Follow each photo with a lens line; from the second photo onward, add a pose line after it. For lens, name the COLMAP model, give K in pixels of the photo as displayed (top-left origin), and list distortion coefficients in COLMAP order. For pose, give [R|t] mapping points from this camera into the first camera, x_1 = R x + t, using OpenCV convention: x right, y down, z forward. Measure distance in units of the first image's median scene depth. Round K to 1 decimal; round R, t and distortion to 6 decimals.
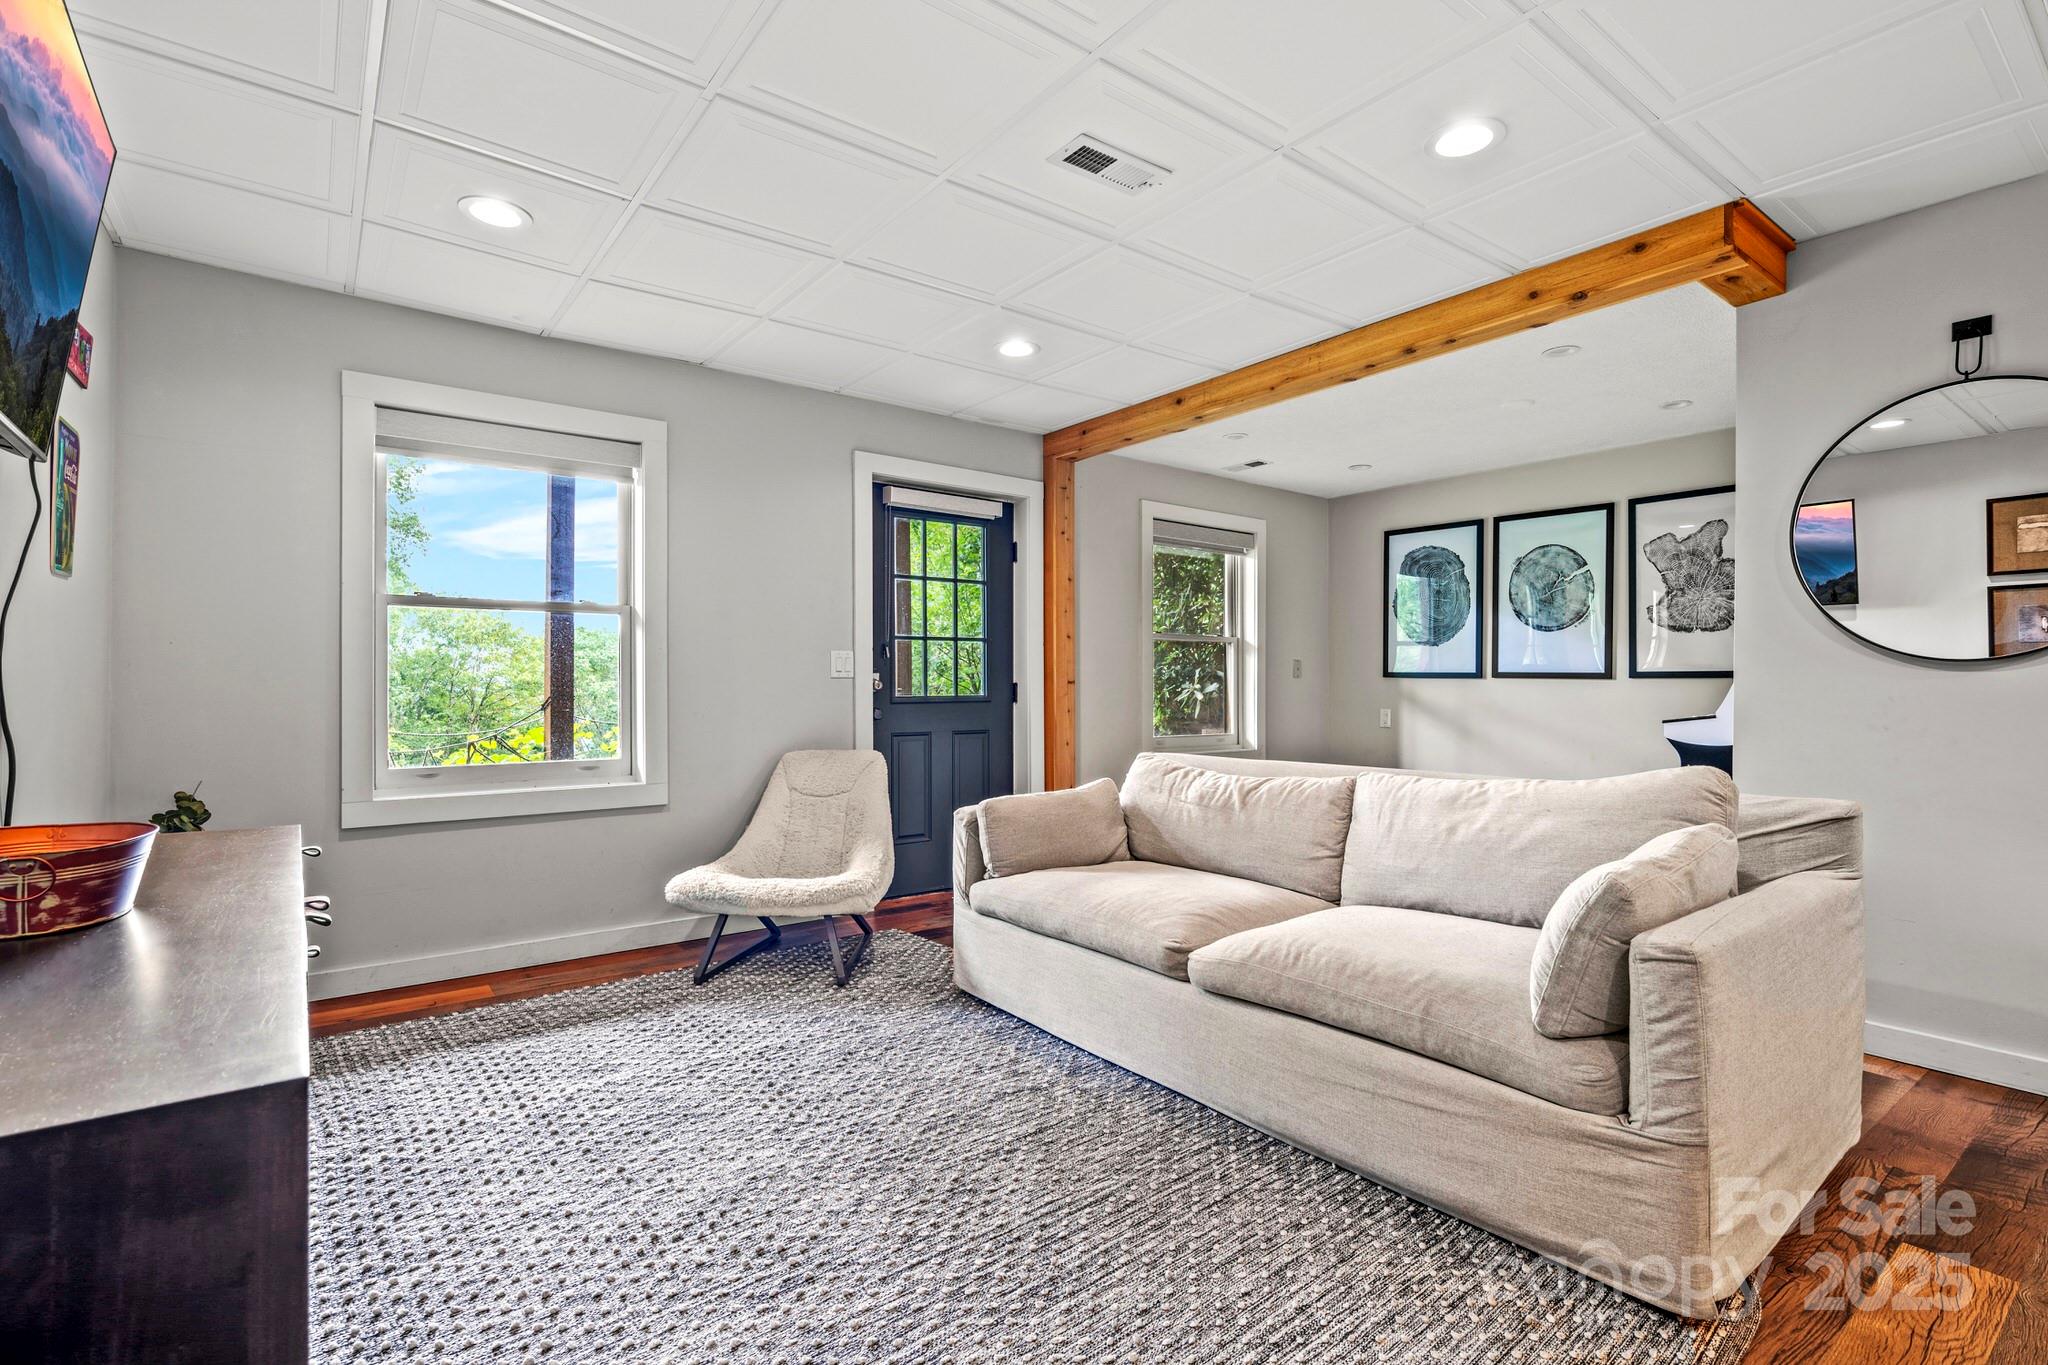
lens RADIAL K [[951.8, 0, 1026.6], [0, 951.8, 681.3], [0, 0, 1]] dist [0.001018, -0.001004]
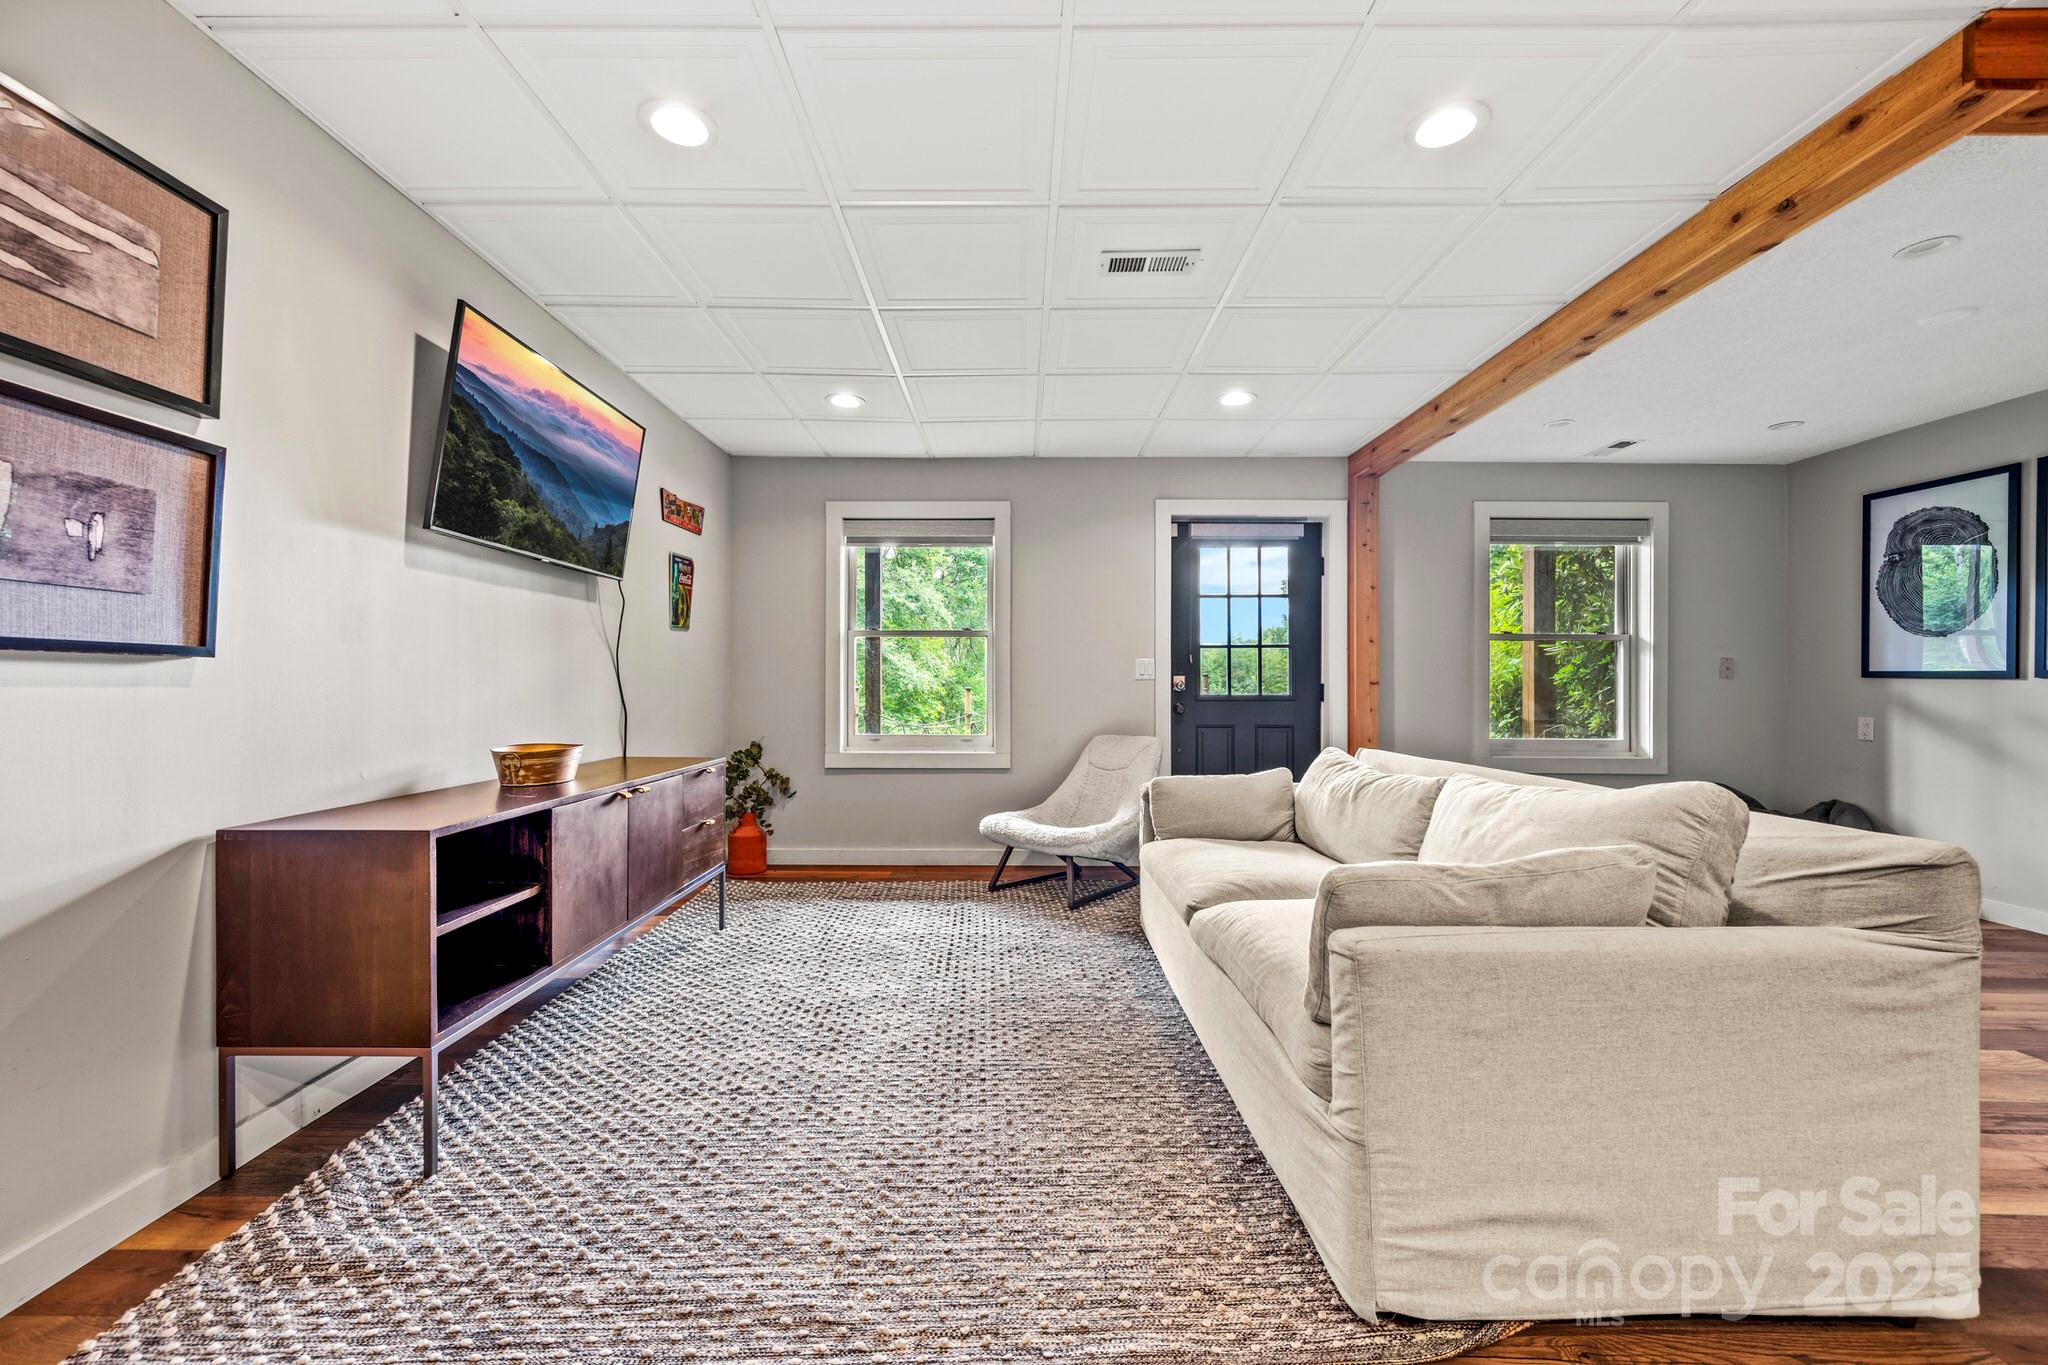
lens RADIAL K [[809.2, 0, 1020.2], [0, 809.2, 685.3], [0, 0, 1]] dist [-0.000769, 0.000215]
pose [[0.791930, 0.001294, -0.610610, 0.387479], [-0.000095, 0.999998, 0.001995, 0.001876], [0.610612, -0.001522, 0.791929, 0.045632]]
